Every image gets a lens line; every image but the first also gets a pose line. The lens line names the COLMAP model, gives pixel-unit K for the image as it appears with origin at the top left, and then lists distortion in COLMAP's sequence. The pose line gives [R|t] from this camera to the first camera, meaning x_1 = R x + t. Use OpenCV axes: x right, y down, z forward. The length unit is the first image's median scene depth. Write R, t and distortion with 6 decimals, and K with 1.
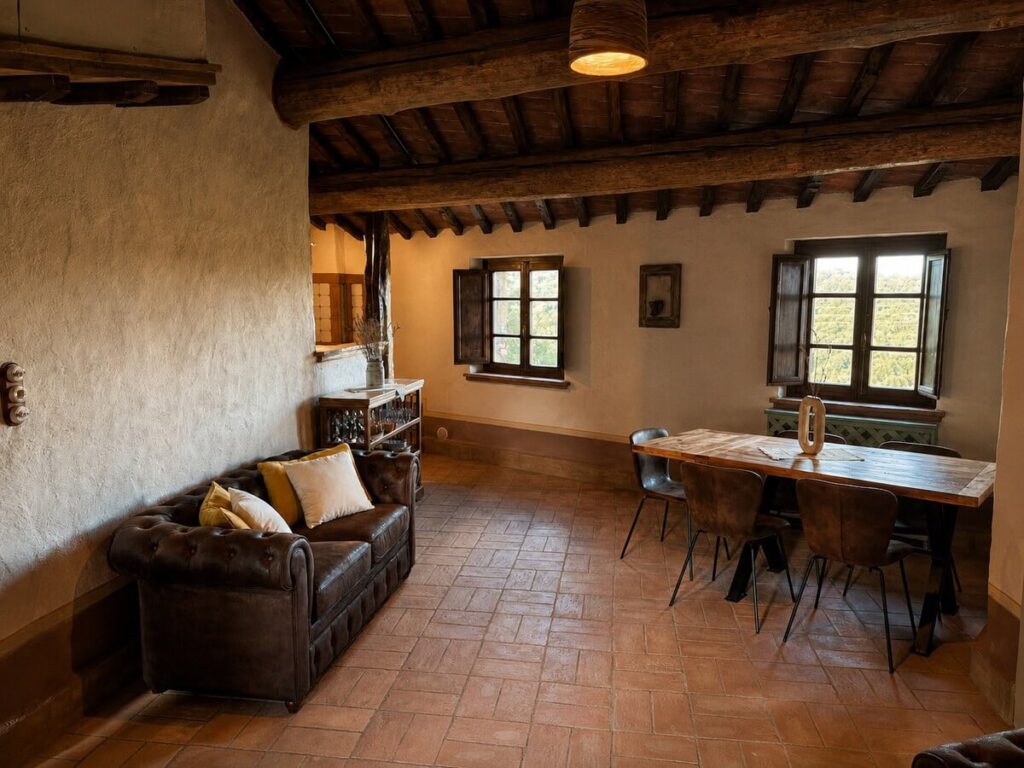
lens RADIAL K [[695.0, 0, 490.4], [0, 695.0, 402.2], [0, 0, 1]] dist [0.086209, -0.049348]
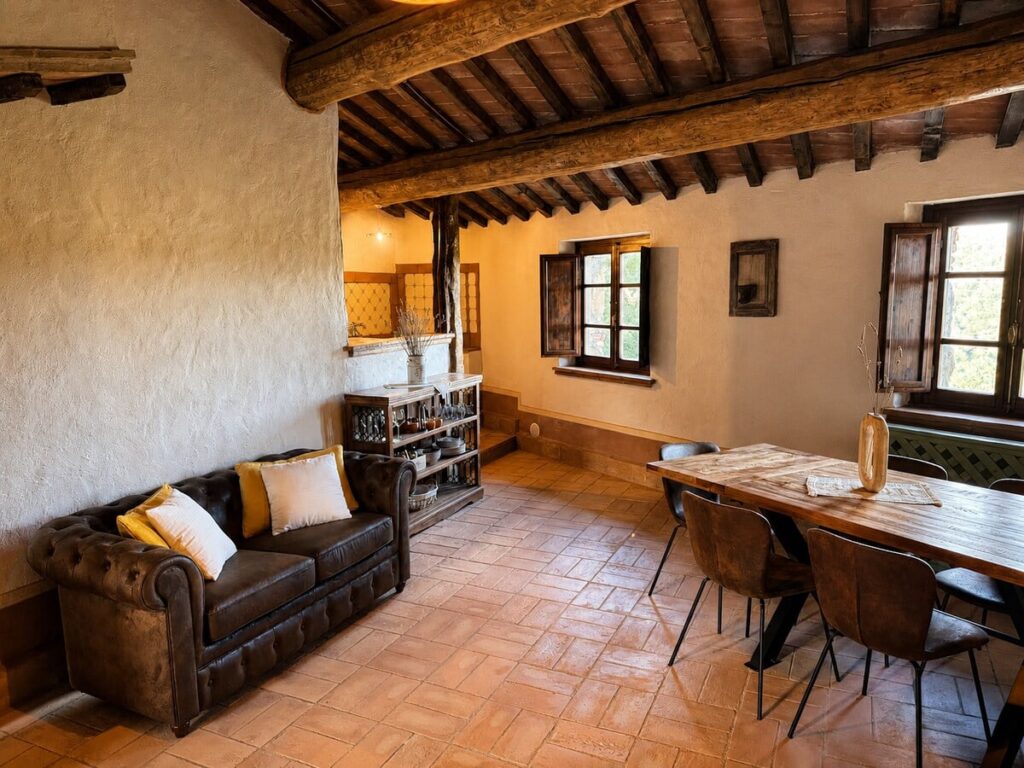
lens RADIAL K [[695.0, 0, 490.4], [0, 695.0, 402.2], [0, 0, 1]] dist [0.086209, -0.049348]
pose [[0.957886, 0.028431, -0.285739, 0.187142], [-0.022188, 0.999440, 0.025063, -0.020128], [0.286292, -0.017667, 0.957980, 0.109664]]
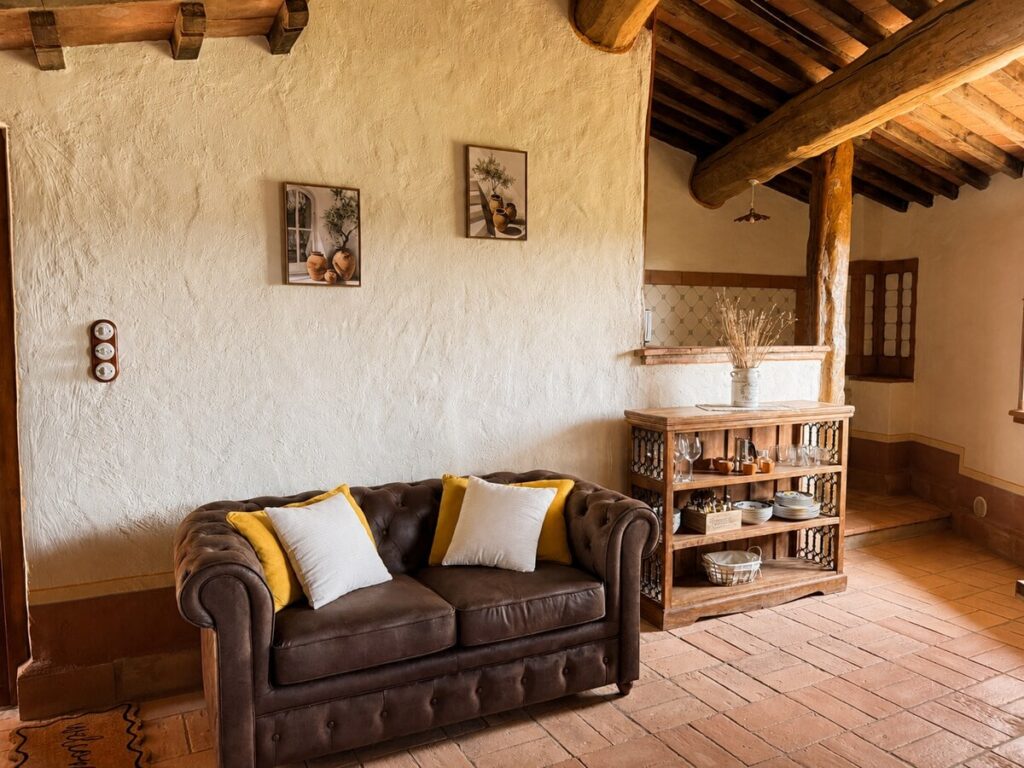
lens RADIAL K [[744.4, 0, 513.2], [0, 744.4, 397.1], [0, 0, 1]] dist [0.003370, -0.000462]
pose [[0.612850, 0.073994, -0.786727, 0.247794], [-0.113766, 0.993496, 0.004819, -0.009174], [0.781967, 0.086550, 0.617282, 0.353391]]
